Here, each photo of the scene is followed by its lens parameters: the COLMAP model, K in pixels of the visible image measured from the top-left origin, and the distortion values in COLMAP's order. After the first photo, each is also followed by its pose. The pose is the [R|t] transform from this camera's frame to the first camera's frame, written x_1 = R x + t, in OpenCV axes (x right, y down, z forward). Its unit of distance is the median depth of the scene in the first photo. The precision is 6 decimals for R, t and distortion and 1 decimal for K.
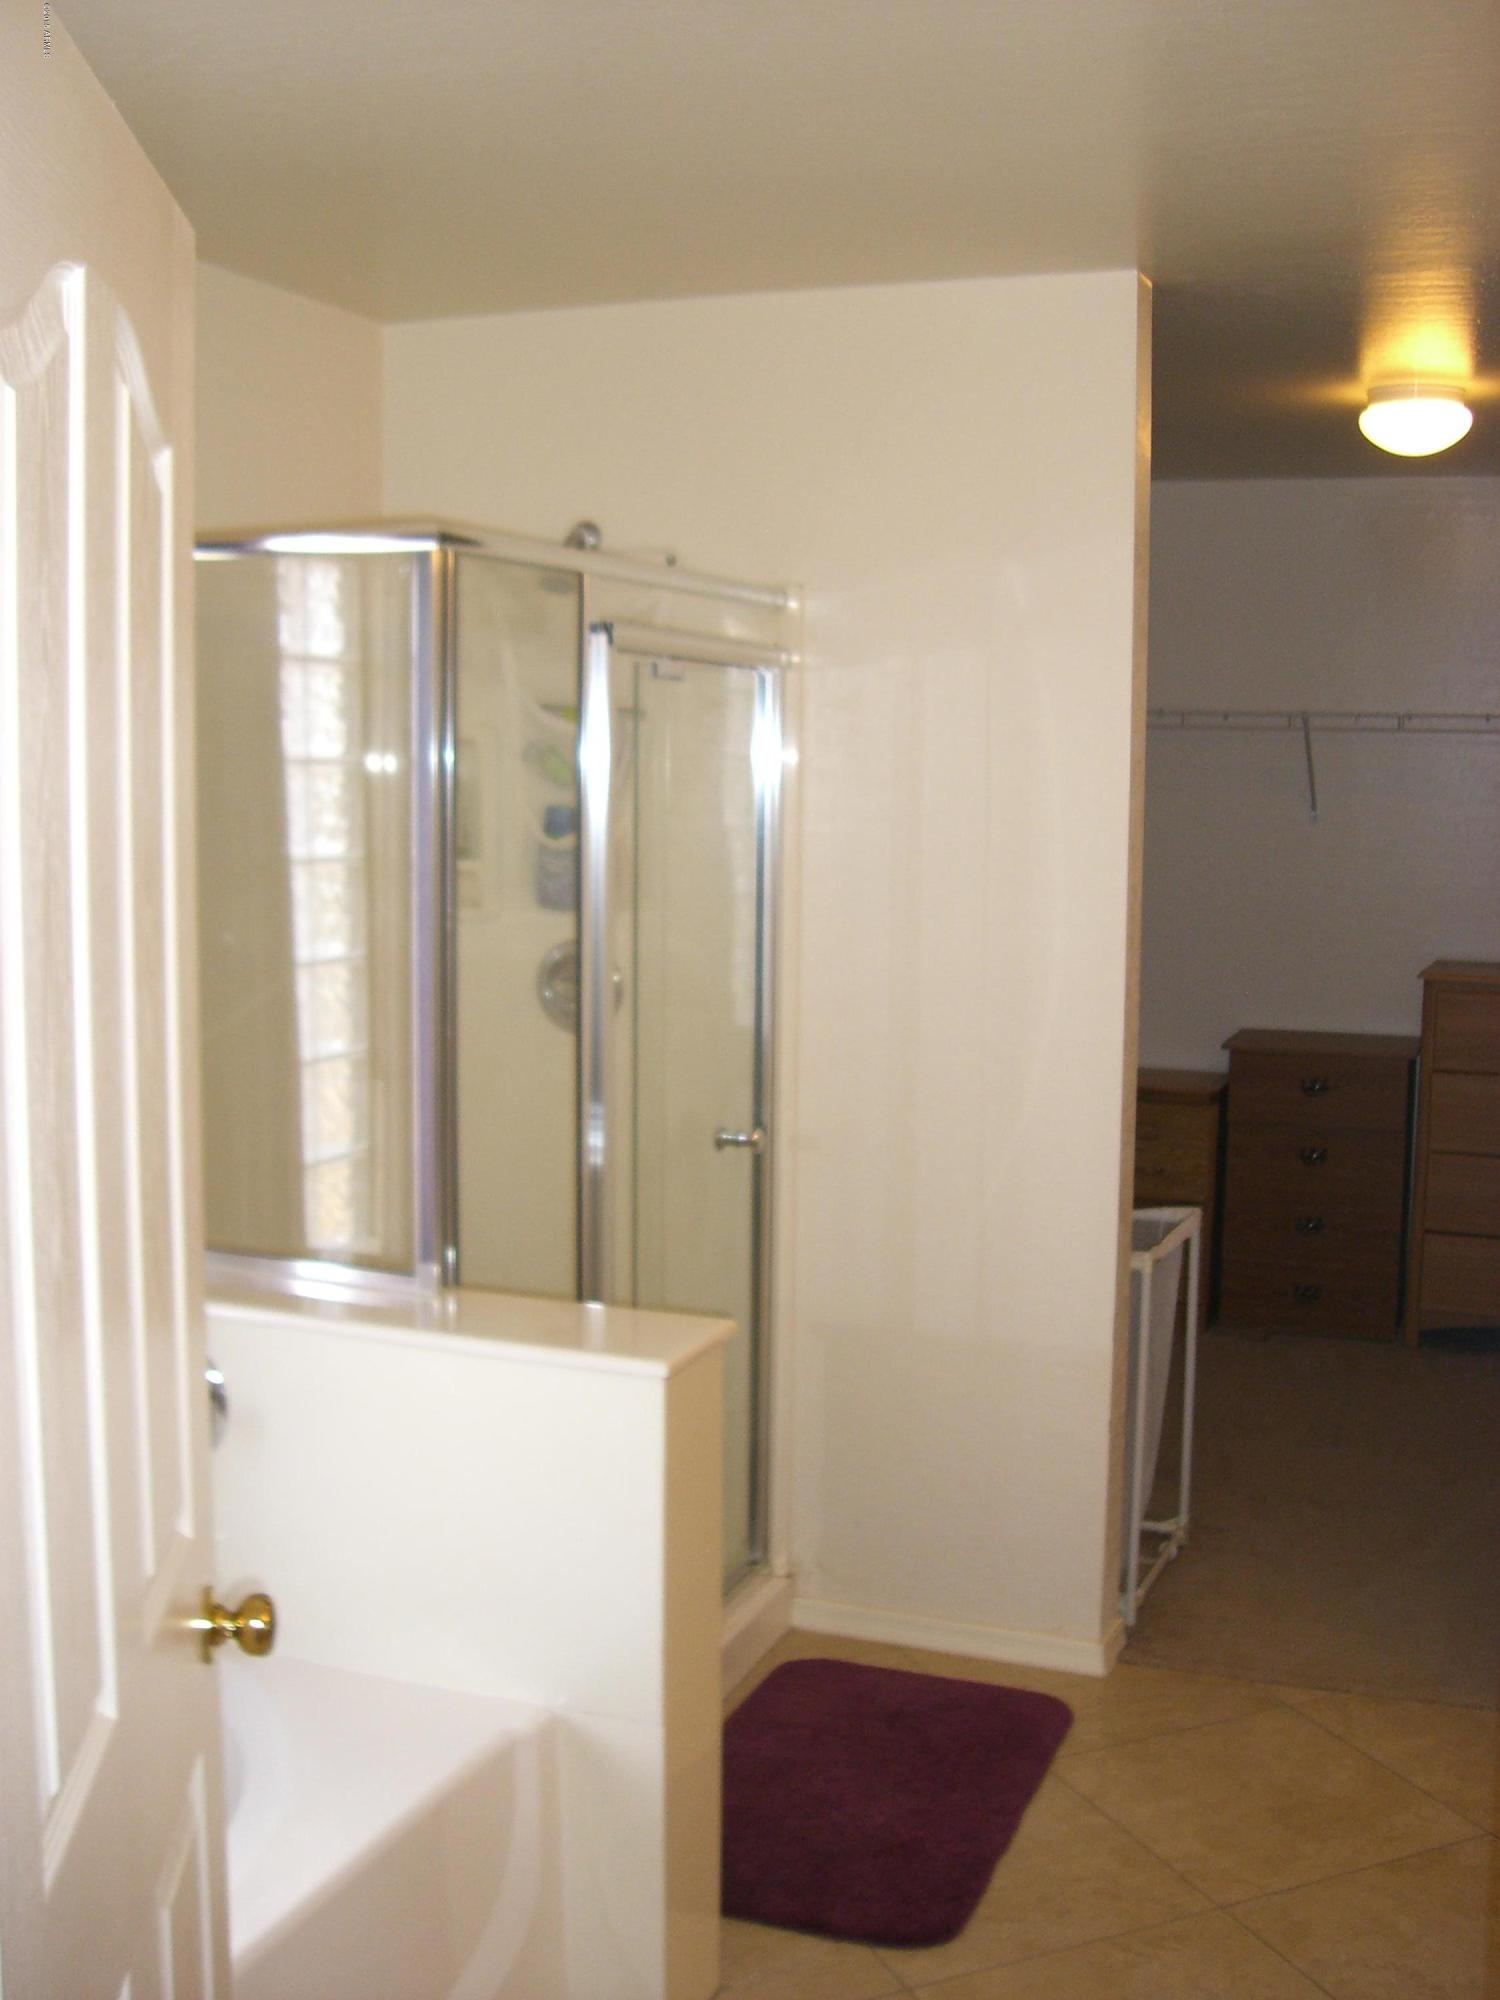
lens RADIAL K [[2179.9, 0, 750.0], [0, 2179.9, 1000.0], [0, 0, 1]] dist [-0.267909, 0.342062]
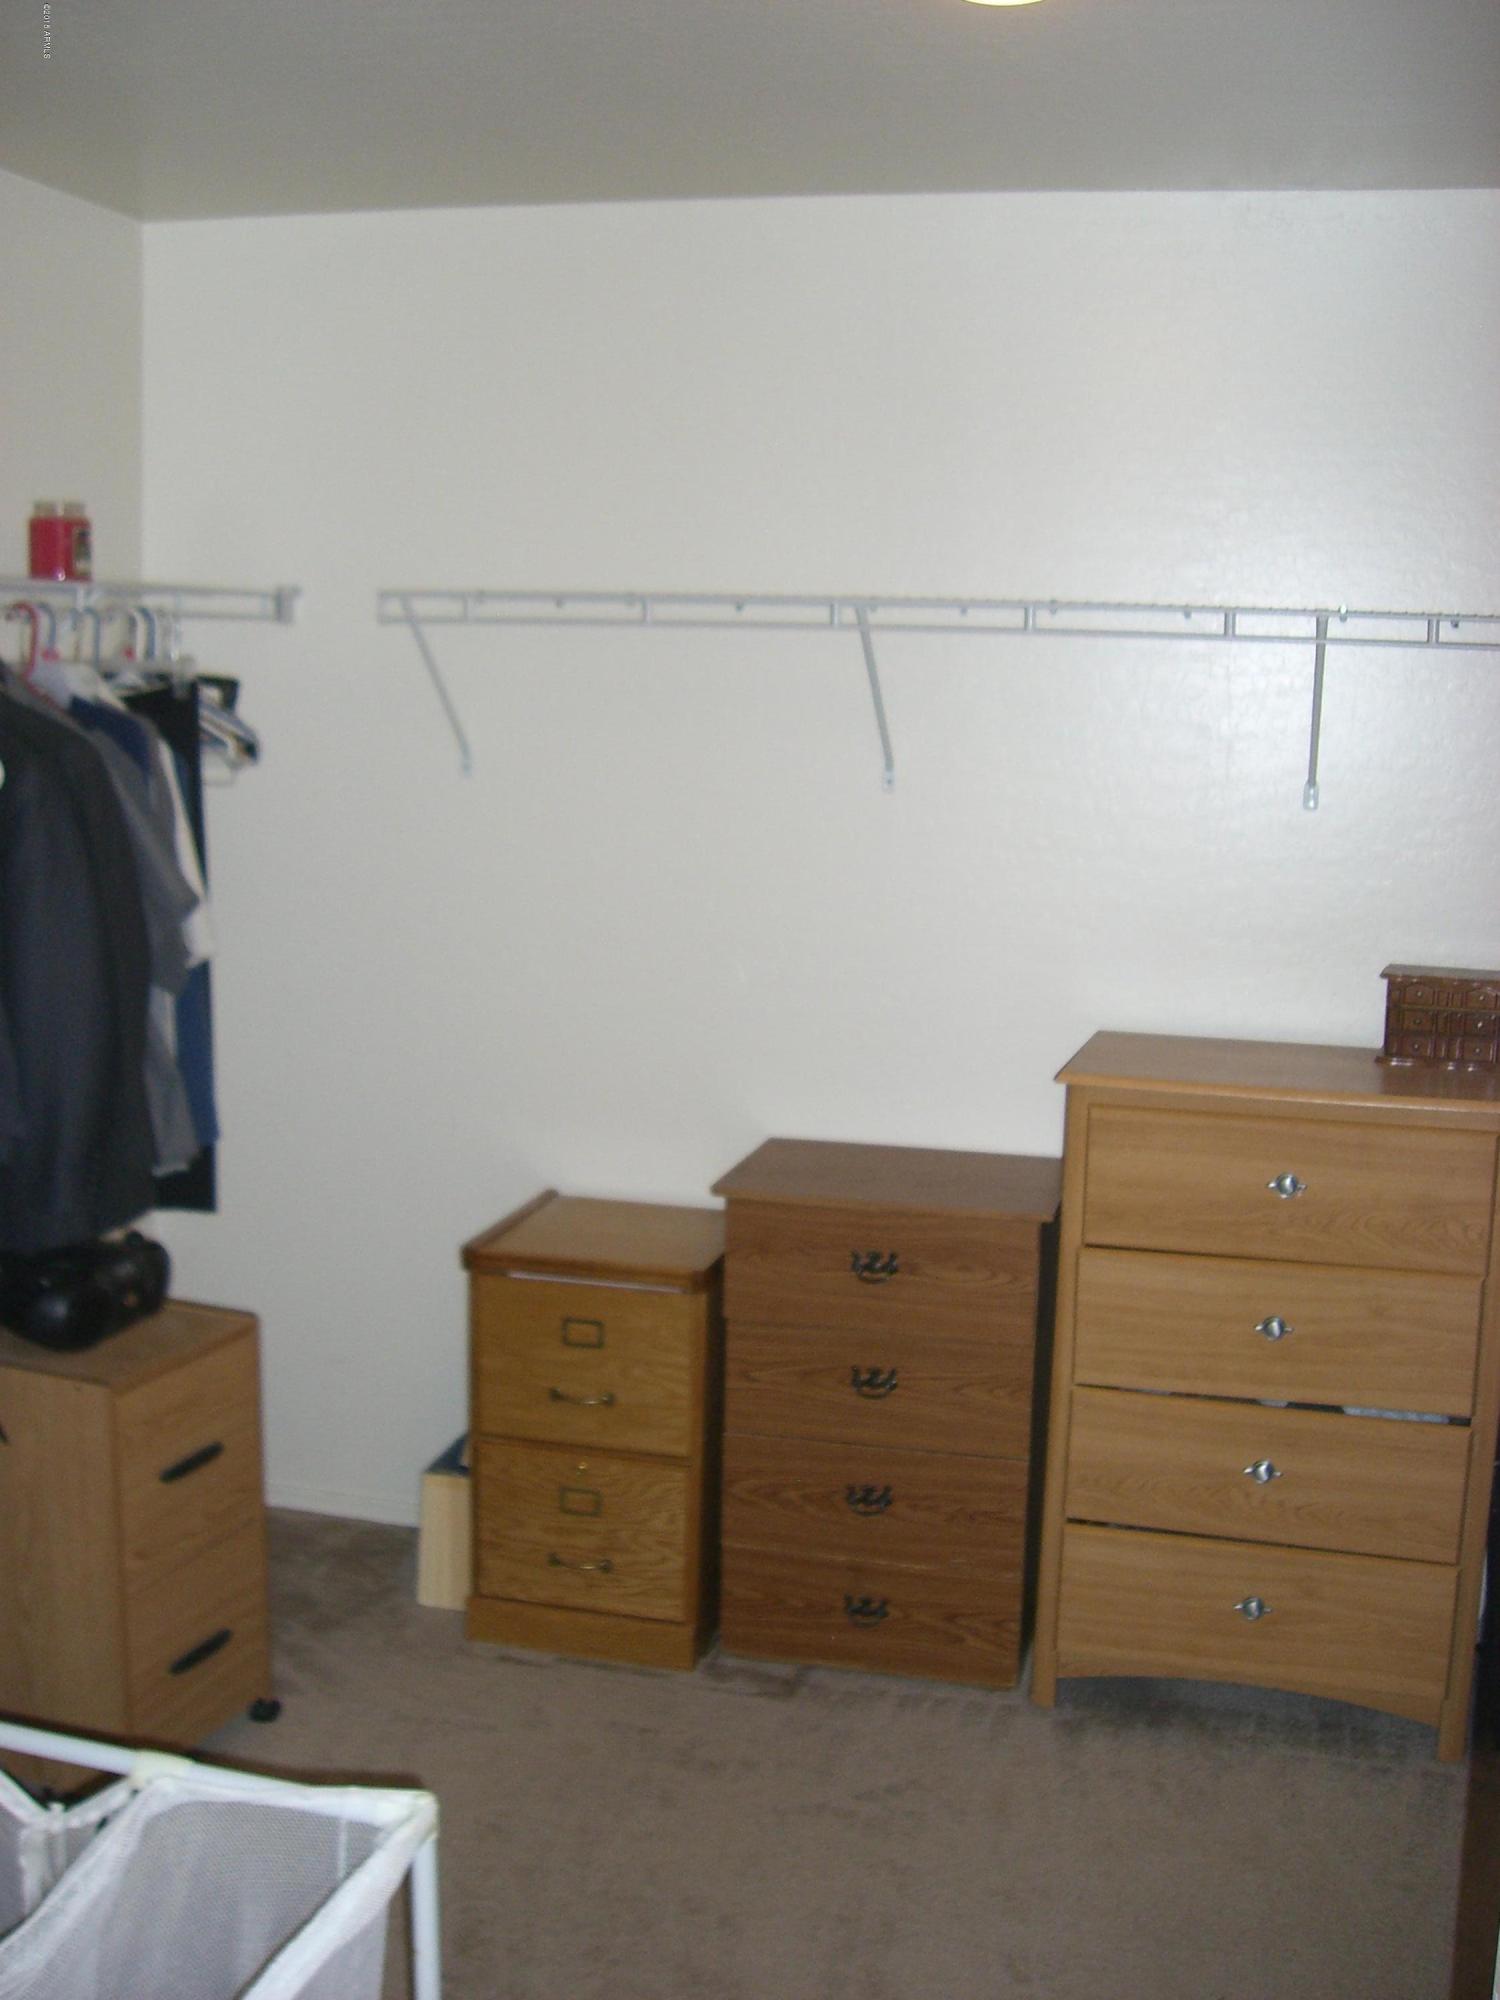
lens RADIAL K [[2179.9, 0, 750.0], [0, 2179.9, 1000.0], [0, 0, 1]] dist [-0.267909, 0.342062]
pose [[0.992993, -0.005433, 0.118047, 0.164257], [-0.000088, 0.998908, 0.046719, -0.056165], [-0.118172, -0.046402, 0.991908, 0.440797]]
